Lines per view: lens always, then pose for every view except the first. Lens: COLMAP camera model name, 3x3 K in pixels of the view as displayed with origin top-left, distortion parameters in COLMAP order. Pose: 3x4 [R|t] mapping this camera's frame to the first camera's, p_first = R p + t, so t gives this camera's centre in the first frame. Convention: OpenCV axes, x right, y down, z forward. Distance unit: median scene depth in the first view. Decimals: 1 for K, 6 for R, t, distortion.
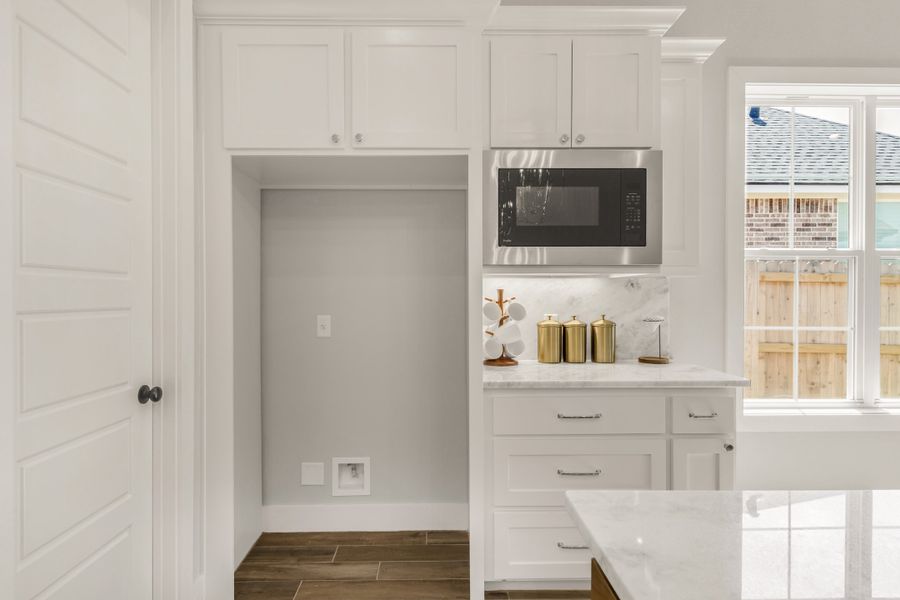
lens RADIAL K [[489.4, 0, 443.0], [0, 489.4, 297.2], [0, 0, 1]] dist [0.004688, 0.000493]
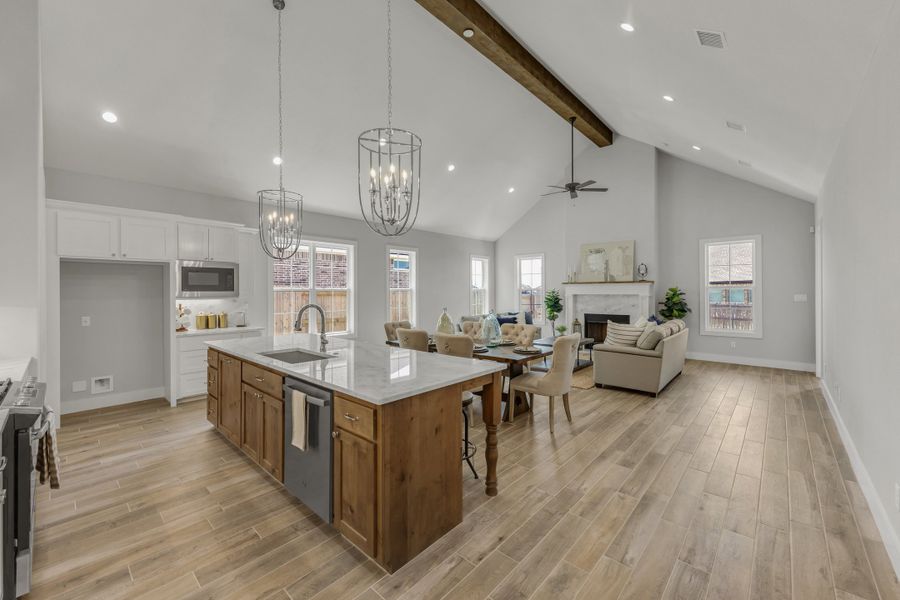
lens RADIAL K [[358.4, 0, 443.6], [0, 358.4, 293.3], [0, 0, 1]] dist [0.001424, -0.000184]
pose [[0.690403, -0.004701, 0.723410, -0.315973], [0.008627, 0.999961, -0.001736, -0.058617], [-0.723374, 0.007439, 0.690417, -1.456297]]
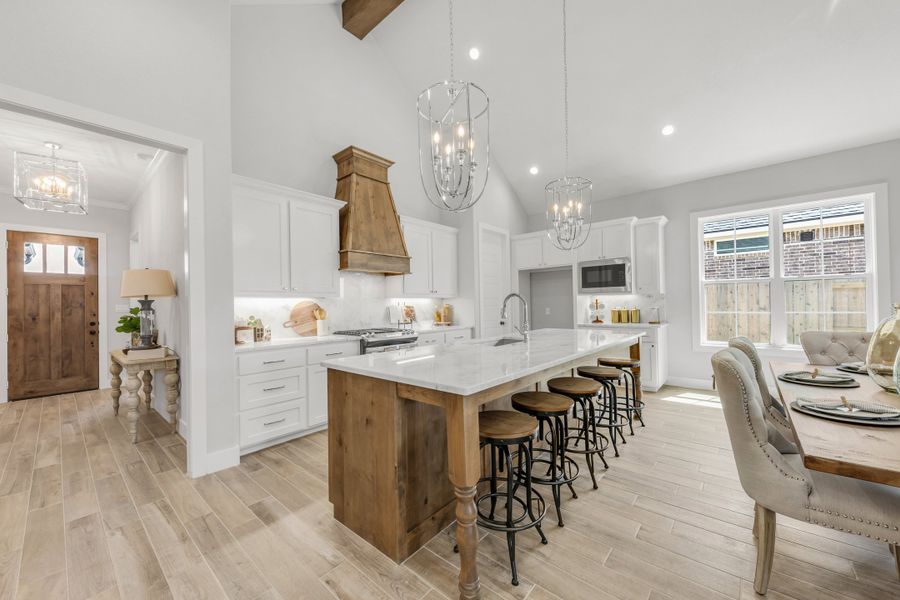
lens RADIAL K [[344.2, 0, 452.2], [0, 344.2, 300.7], [0, 0, 1]] dist [0.002068, 0.000478]
pose [[0.749860, -0.021342, -0.661252, 0.886361], [0.014013, 0.999768, -0.016377, 0.016135], [0.661448, 0.003014, 0.749985, -1.297961]]
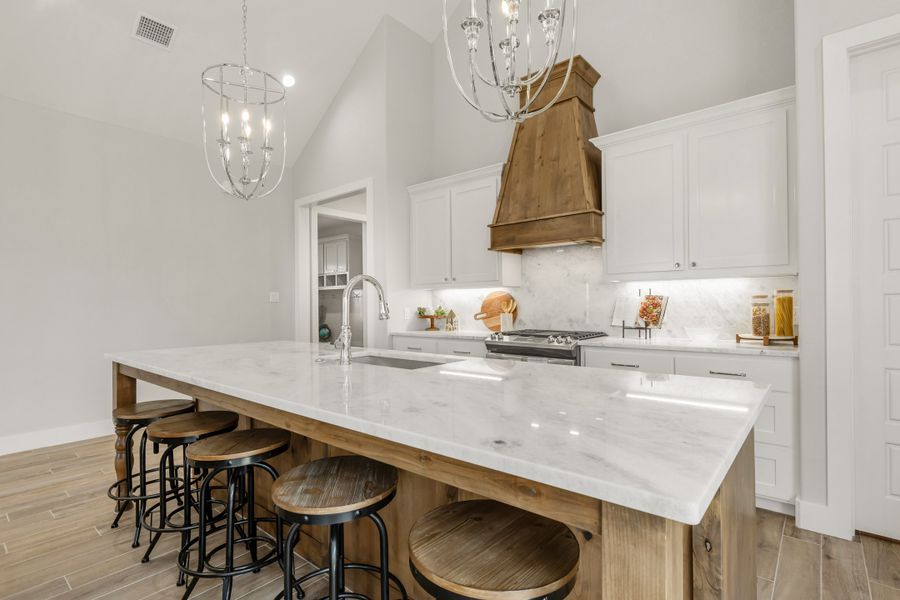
lens RADIAL K [[437.8, 0, 451.2], [0, 437.8, 299.9], [0, 0, 1]] dist [0.009789, -0.003037]
pose [[-0.657855, -0.003402, -0.753137, 0.784222], [0.003199, 0.999968, -0.007311, 0.029779], [0.753138, -0.007219, -0.657823, 0.403238]]
